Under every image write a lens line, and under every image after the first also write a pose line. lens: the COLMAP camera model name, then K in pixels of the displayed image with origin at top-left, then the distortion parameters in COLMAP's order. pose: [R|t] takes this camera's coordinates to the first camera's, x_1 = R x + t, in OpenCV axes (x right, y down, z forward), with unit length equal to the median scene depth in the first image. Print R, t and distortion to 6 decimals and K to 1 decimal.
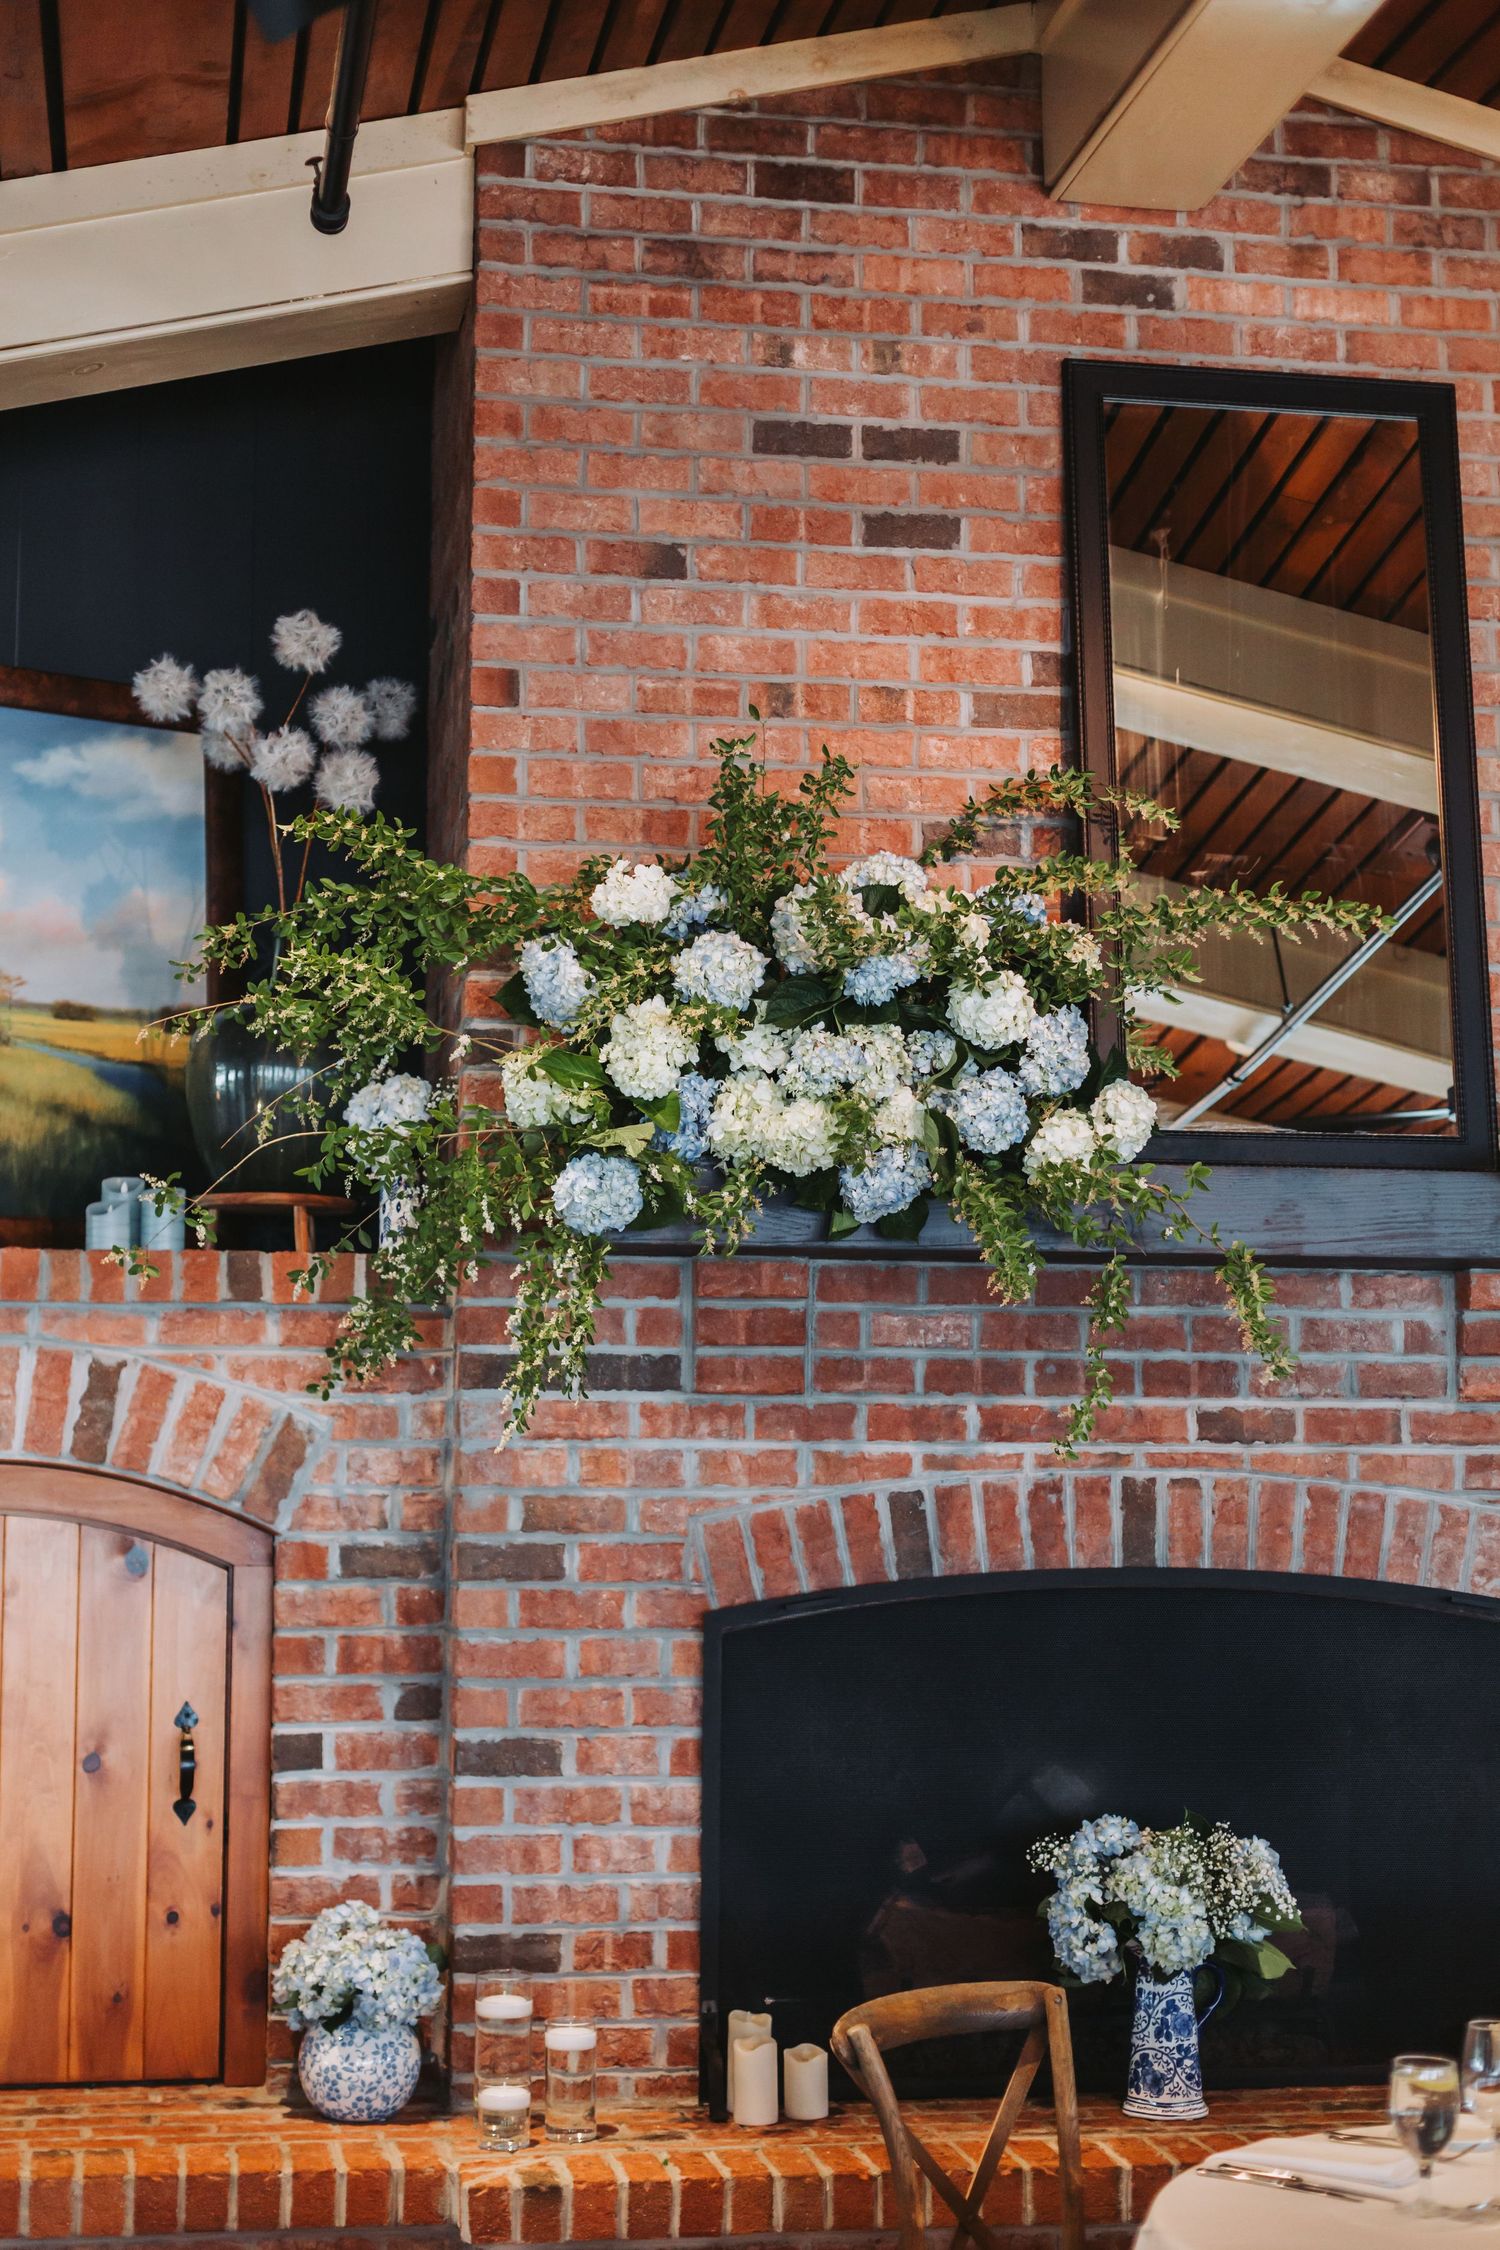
lens RADIAL K [[3223.4, 0, 750.0], [0, 3223.4, 1125.0], [0, 0, 1]] dist [-0.006180, 0.009101]
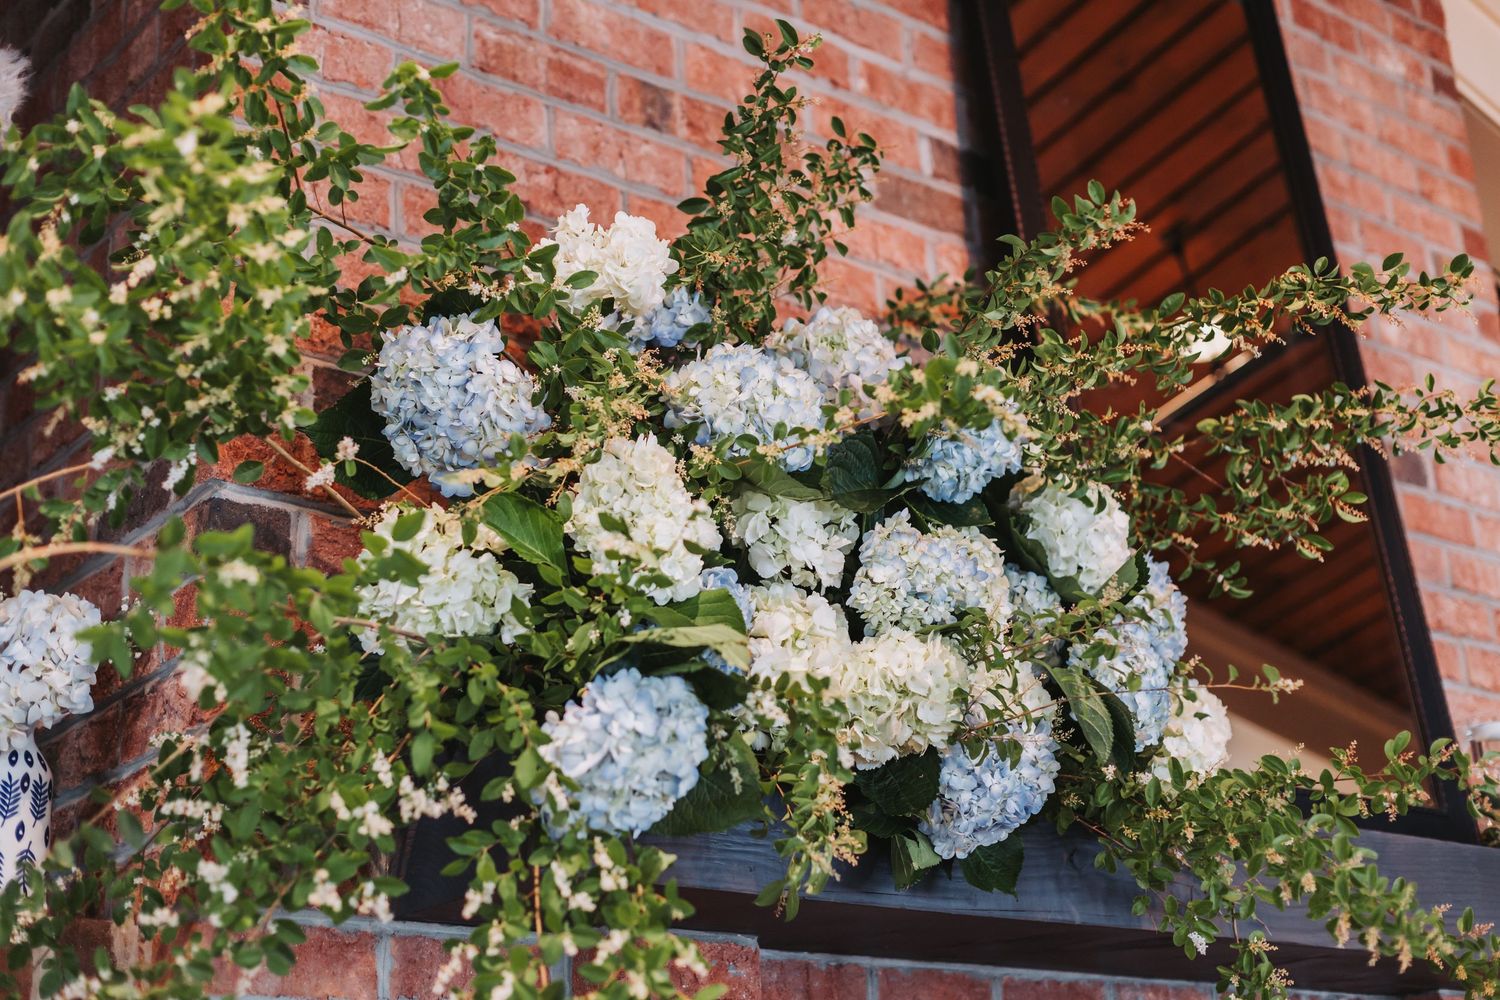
lens RADIAL K [[2184.1, 0, 750.0], [0, 2184.1, 500.0], [0, 0, 1]] dist [0.011152, -0.004987]
pose [[0.866347, 0.125506, 0.483415, -0.185436], [0.004691, 0.965823, -0.259159, 0.066480], [-0.499420, 0.226790, 0.836150, 0.629670]]
